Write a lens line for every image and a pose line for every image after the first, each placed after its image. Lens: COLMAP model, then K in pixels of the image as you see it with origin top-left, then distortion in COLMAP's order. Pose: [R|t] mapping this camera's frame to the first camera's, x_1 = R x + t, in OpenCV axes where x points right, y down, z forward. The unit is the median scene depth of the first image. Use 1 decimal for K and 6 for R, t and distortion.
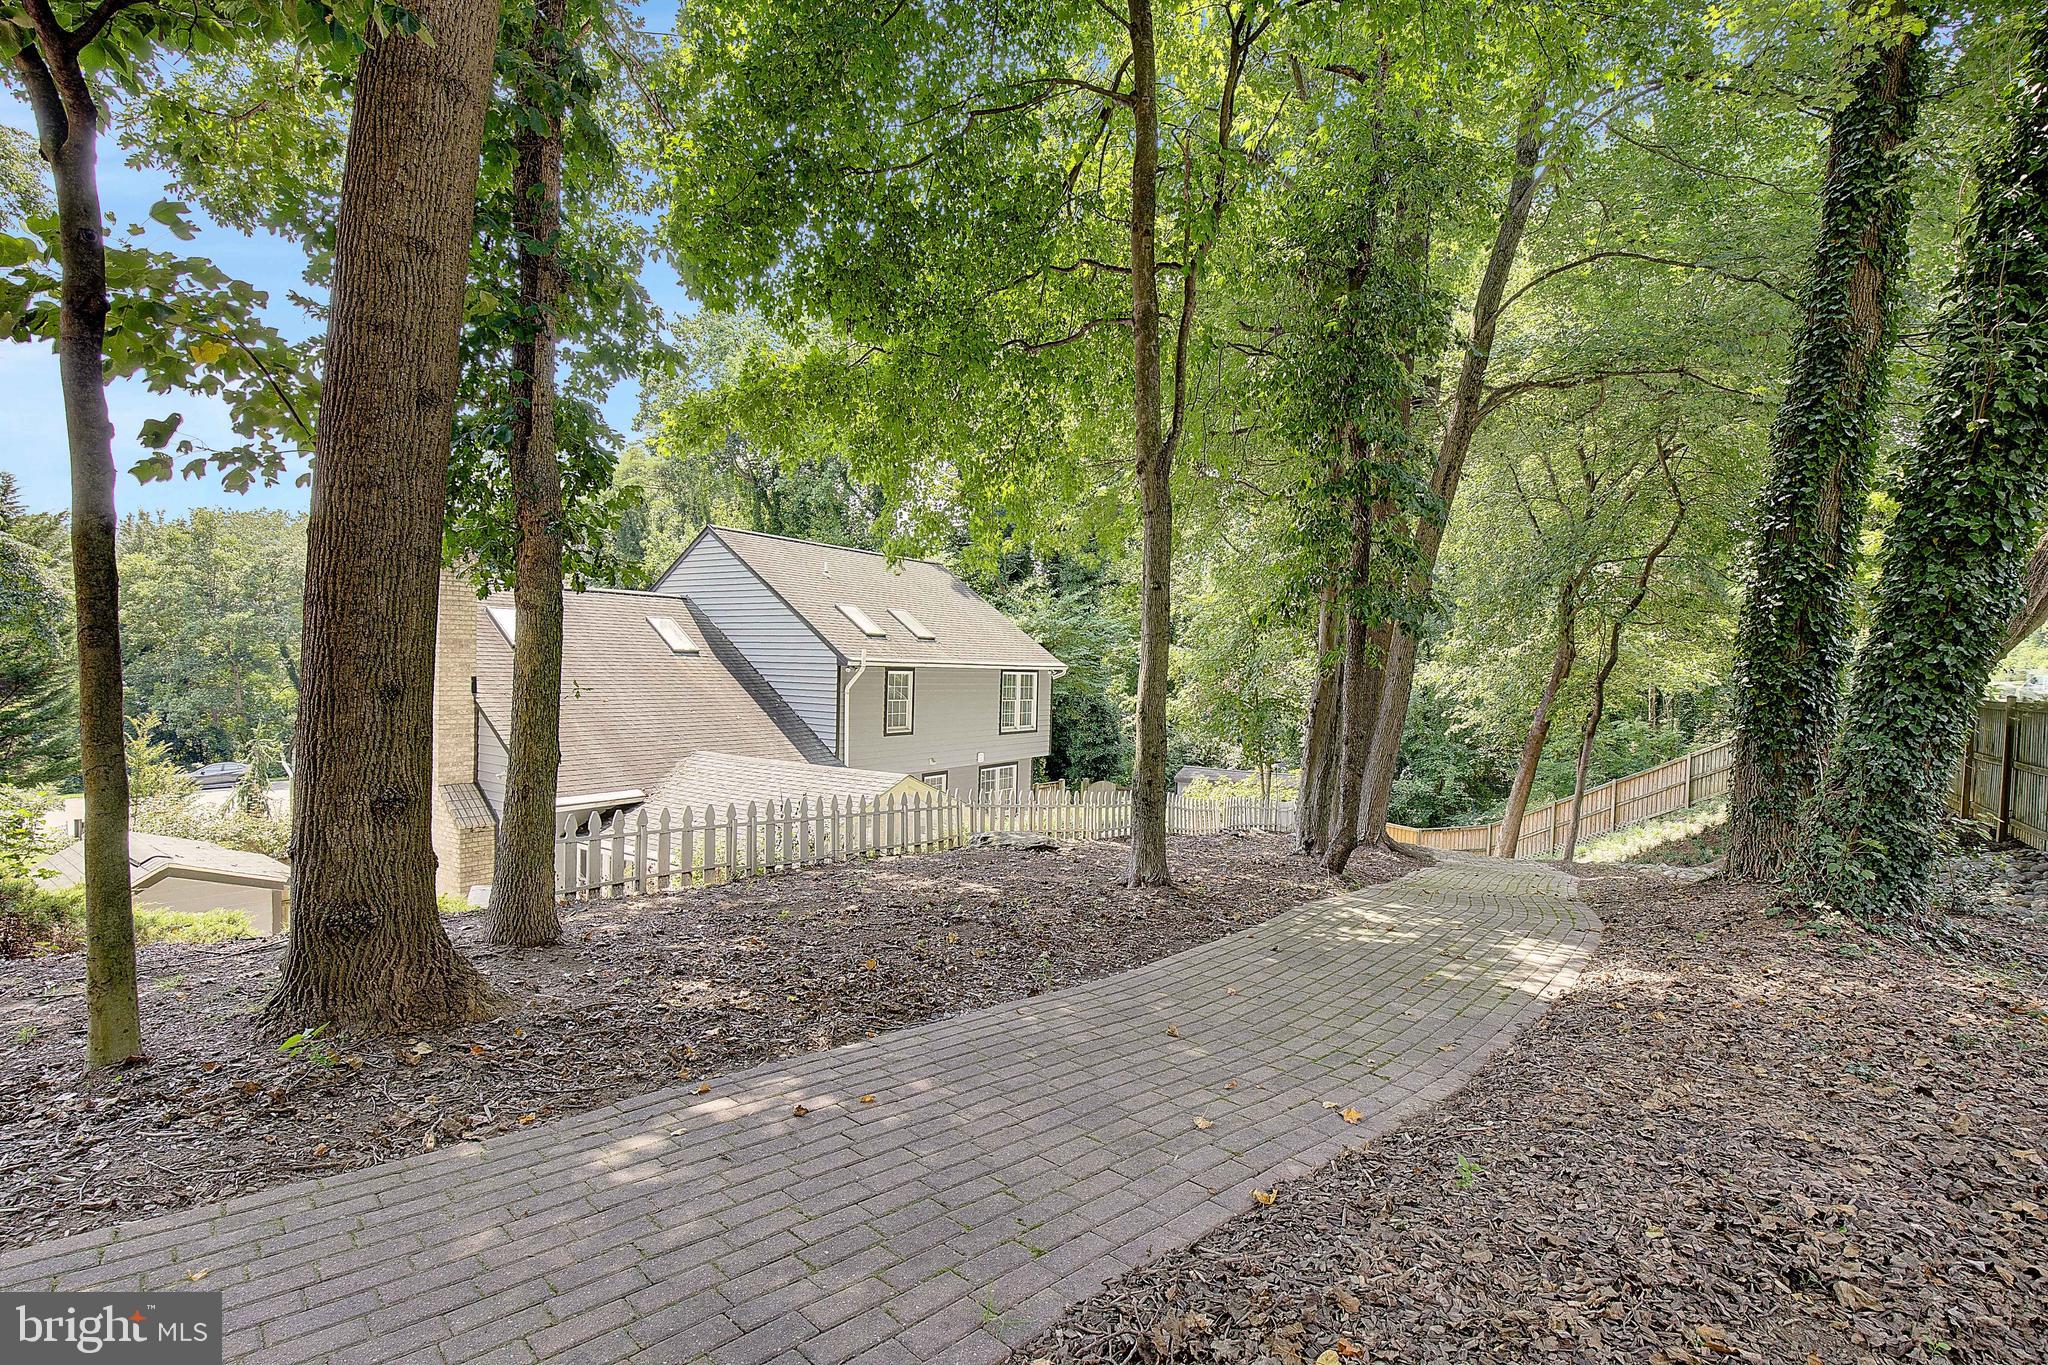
lens RADIAL K [[944.4, 0, 1052.4], [0, 944.4, 688.2], [0, 0, 1]] dist [-0.045645, 0.012499]
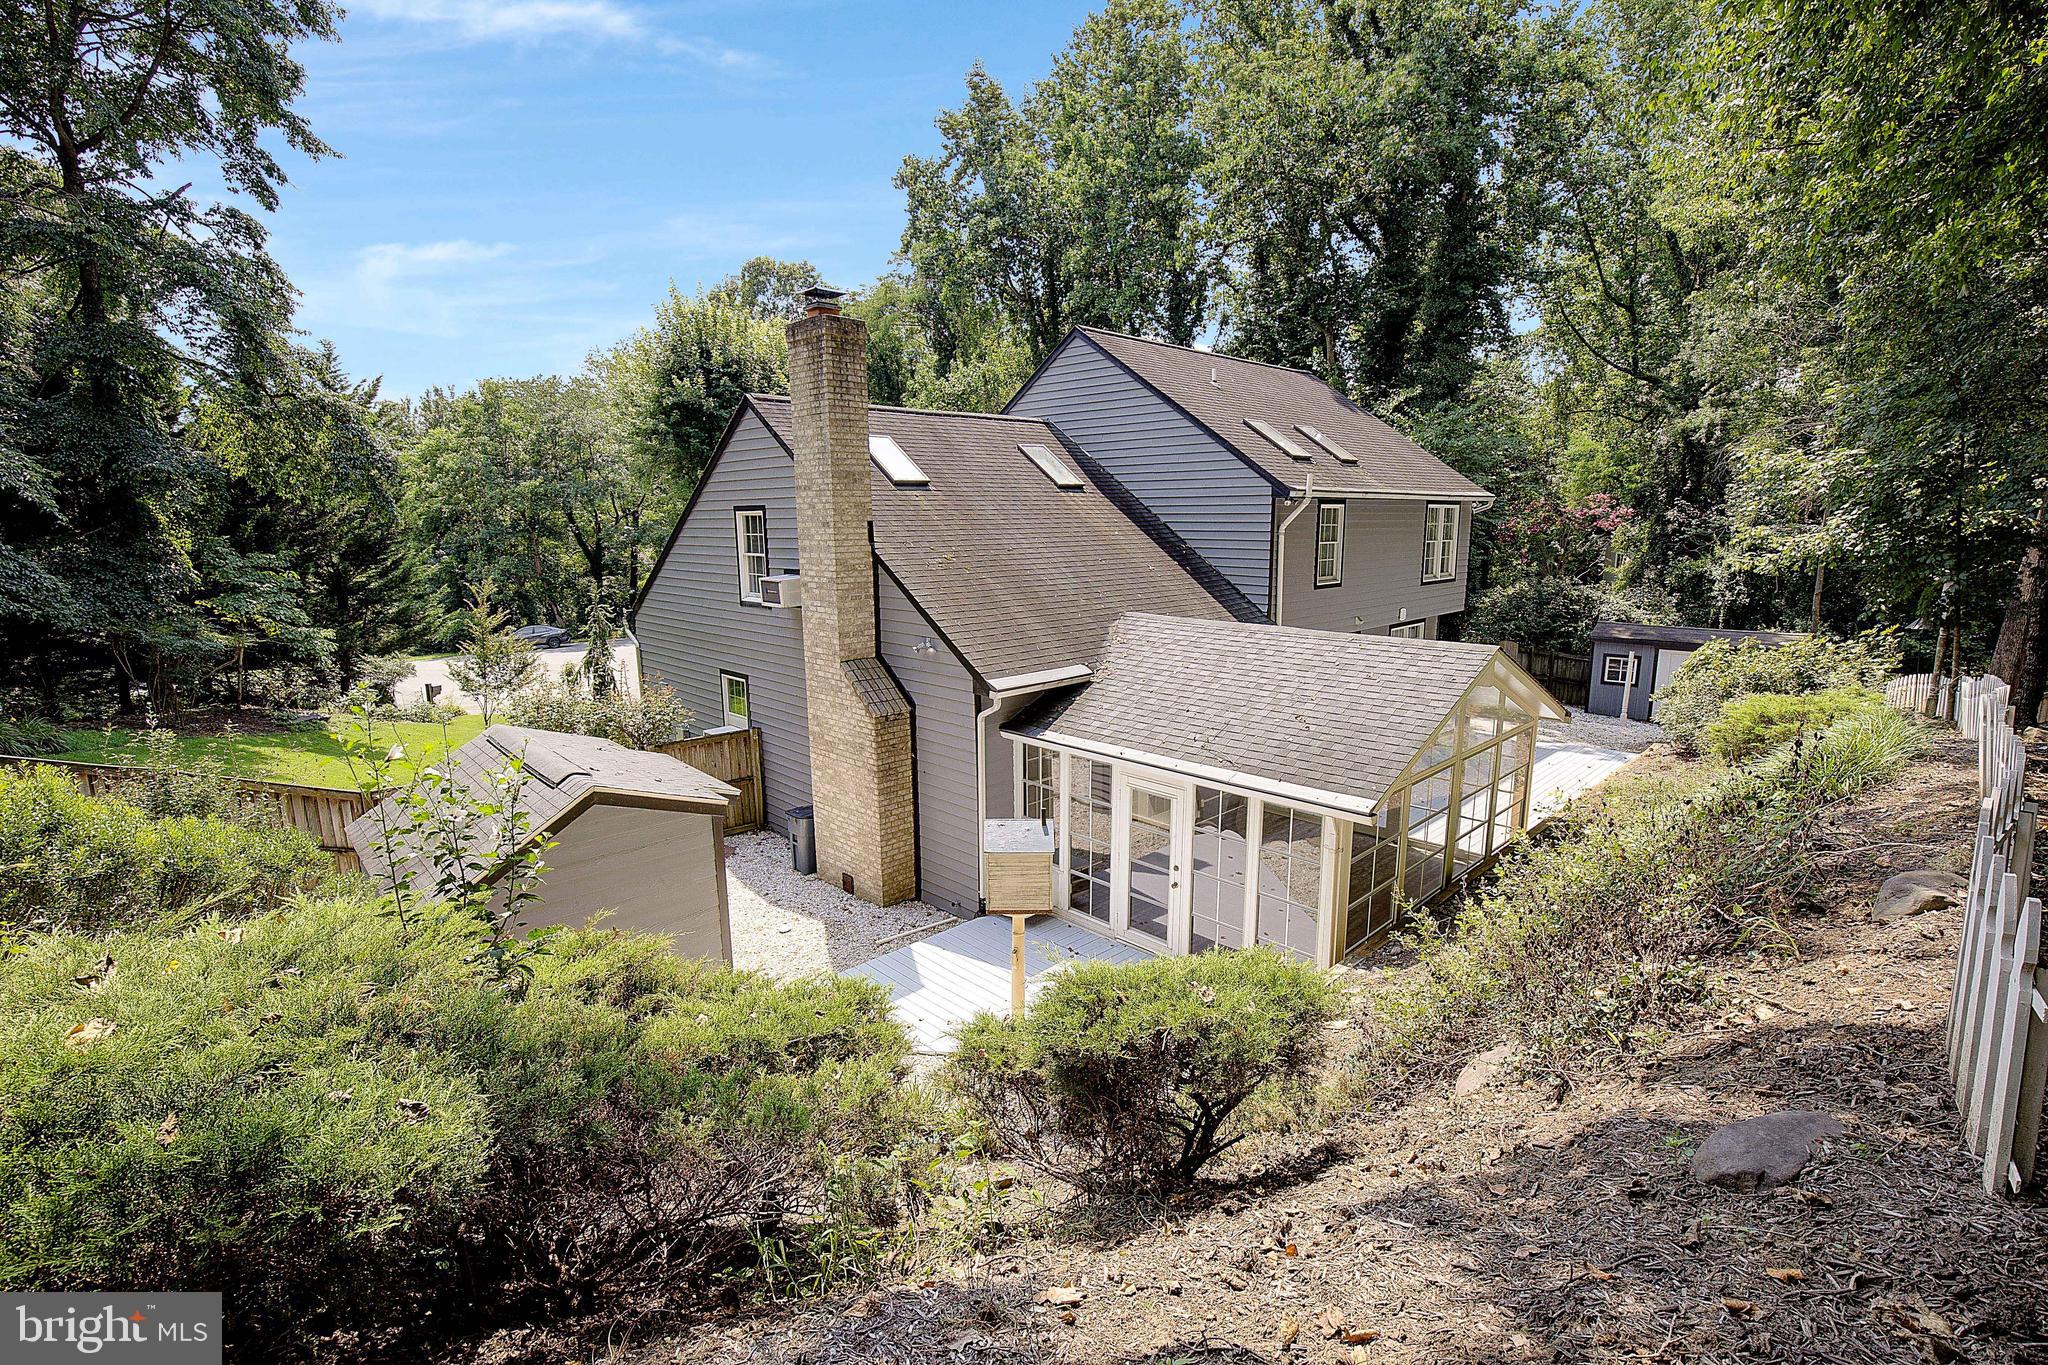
lens RADIAL K [[944.4, 0, 1052.4], [0, 944.4, 688.2], [0, 0, 1]] dist [-0.045645, 0.012499]
pose [[0.977784, 0.006791, -0.209507, -0.226669], [0.026178, 0.987694, 0.154190, 0.006084], [0.207976, -0.156249, 0.965573, 0.186581]]
